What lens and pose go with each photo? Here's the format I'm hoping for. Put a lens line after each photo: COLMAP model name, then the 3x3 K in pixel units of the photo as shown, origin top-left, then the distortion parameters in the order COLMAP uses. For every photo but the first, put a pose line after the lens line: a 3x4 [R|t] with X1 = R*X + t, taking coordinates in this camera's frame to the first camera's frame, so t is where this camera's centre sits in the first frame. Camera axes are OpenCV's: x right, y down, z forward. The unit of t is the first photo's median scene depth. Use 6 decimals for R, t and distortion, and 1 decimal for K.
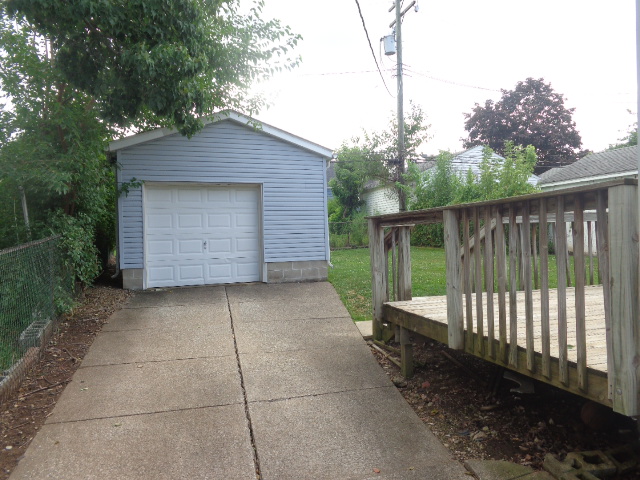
lens RADIAL K [[483.2, 0, 319.7], [0, 483.2, 238.4], [0, 0, 1]] dist [0.003366, 0.003590]
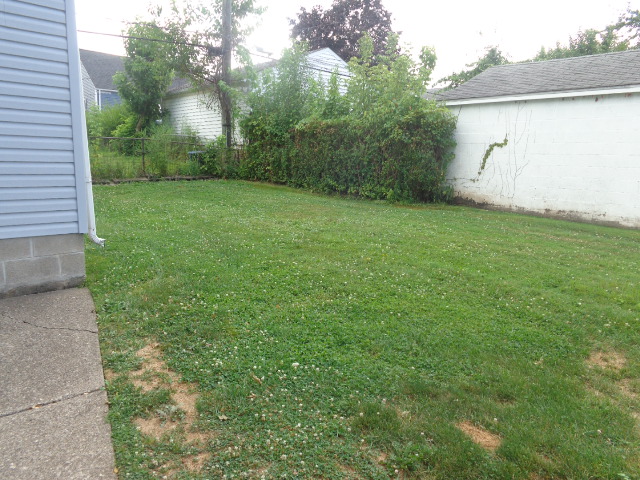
lens RADIAL K [[483.2, 0, 316.7], [0, 483.2, 237.8], [0, 0, 1]] dist [0.003366, 0.003590]
pose [[0.921532, -0.011406, 0.388134, 0.018033], [-0.049669, 0.987895, 0.146958, -0.008539], [-0.385112, -0.154705, 0.909811, 0.278139]]
